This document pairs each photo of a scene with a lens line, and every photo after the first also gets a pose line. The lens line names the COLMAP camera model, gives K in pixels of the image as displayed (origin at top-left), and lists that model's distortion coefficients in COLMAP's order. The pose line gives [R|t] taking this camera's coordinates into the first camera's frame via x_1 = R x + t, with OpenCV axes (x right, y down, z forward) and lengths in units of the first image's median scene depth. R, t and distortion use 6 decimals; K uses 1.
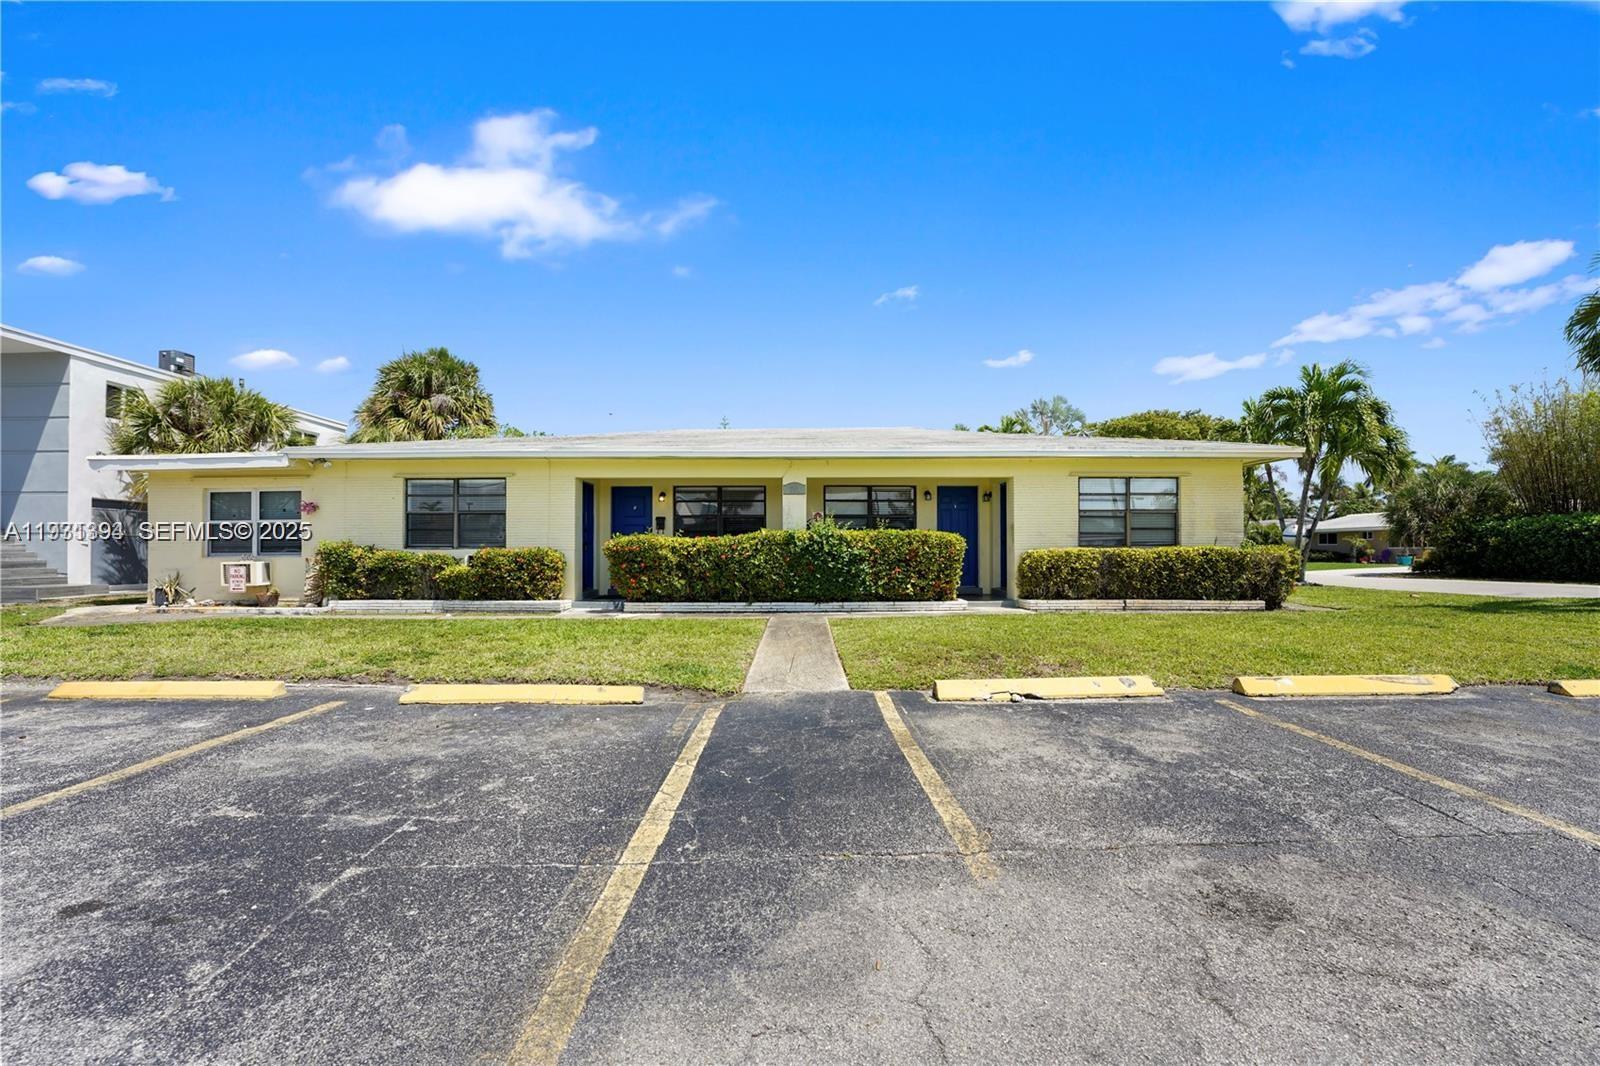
lens RADIAL K [[659.3, 0, 798.5], [0, 659.3, 536.7], [0, 0, 1]] dist [-0.025250, 0.000926]
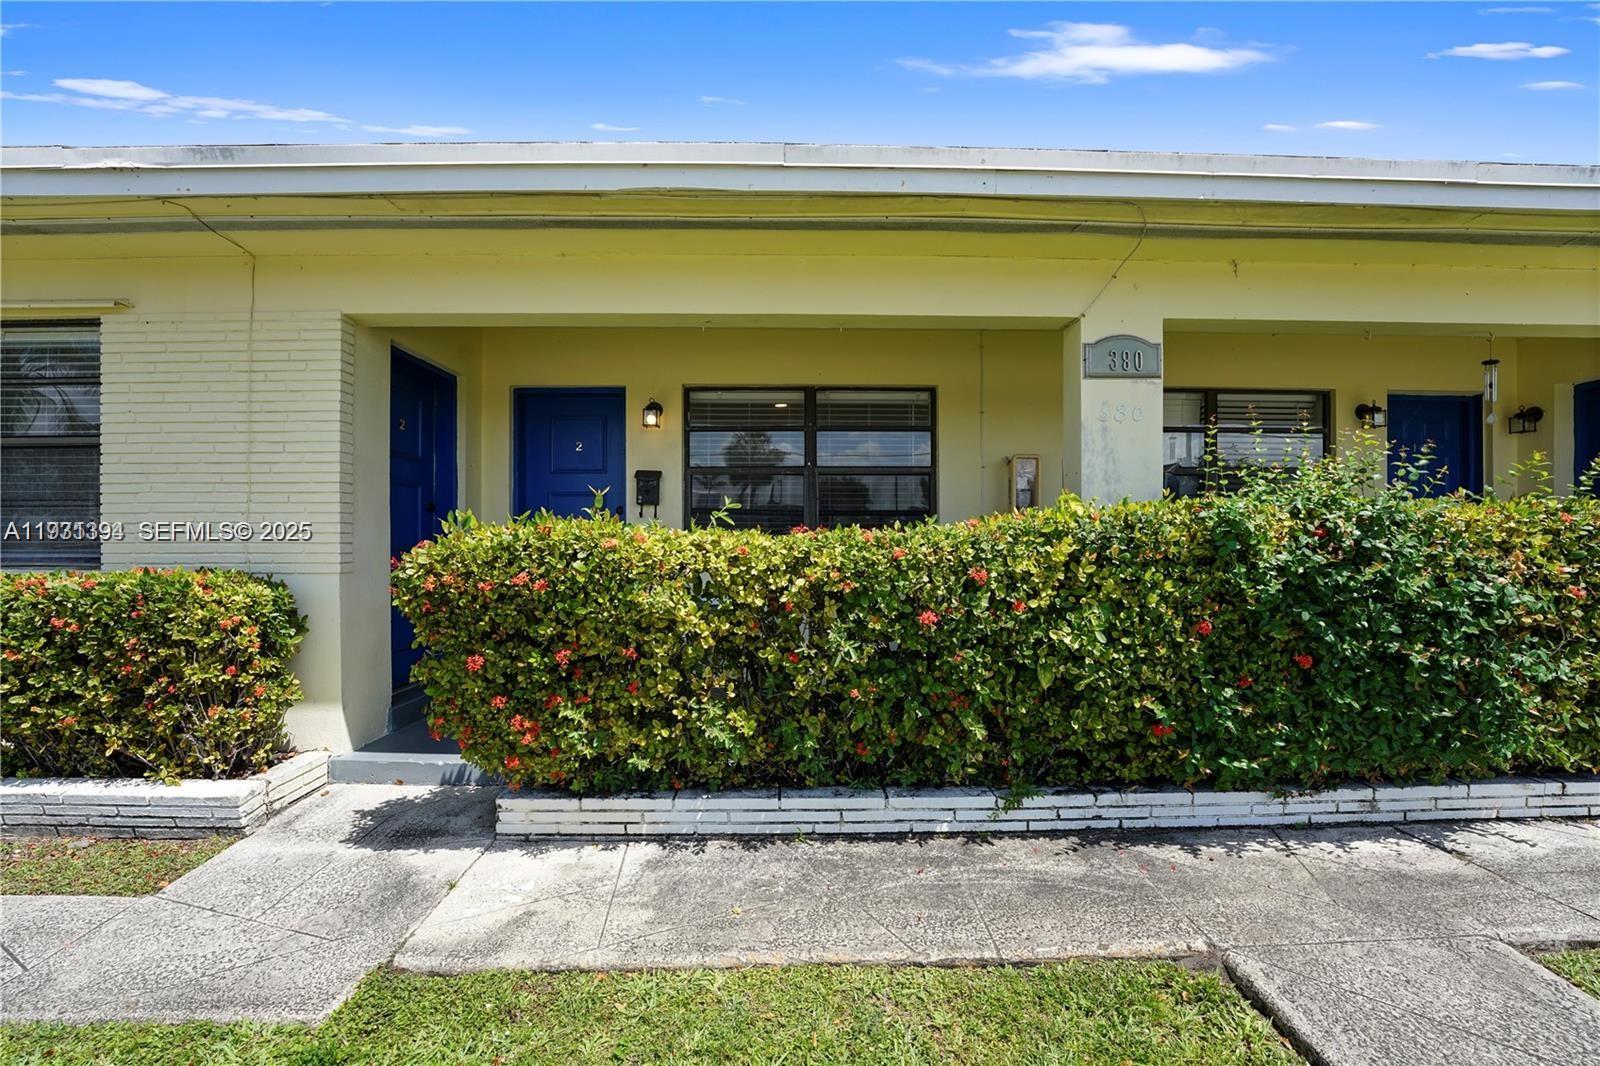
lens RADIAL K [[659.3, 0, 802.0], [0, 659.3, 530.2], [0, 0, 1]] dist [-0.025250, 0.000926]
pose [[0.999834, 0.000205, 0.018214, -0.156253], [-0.000375, 0.999956, 0.009358, -0.001232], [-0.018211, -0.009364, 0.999790, 0.755245]]
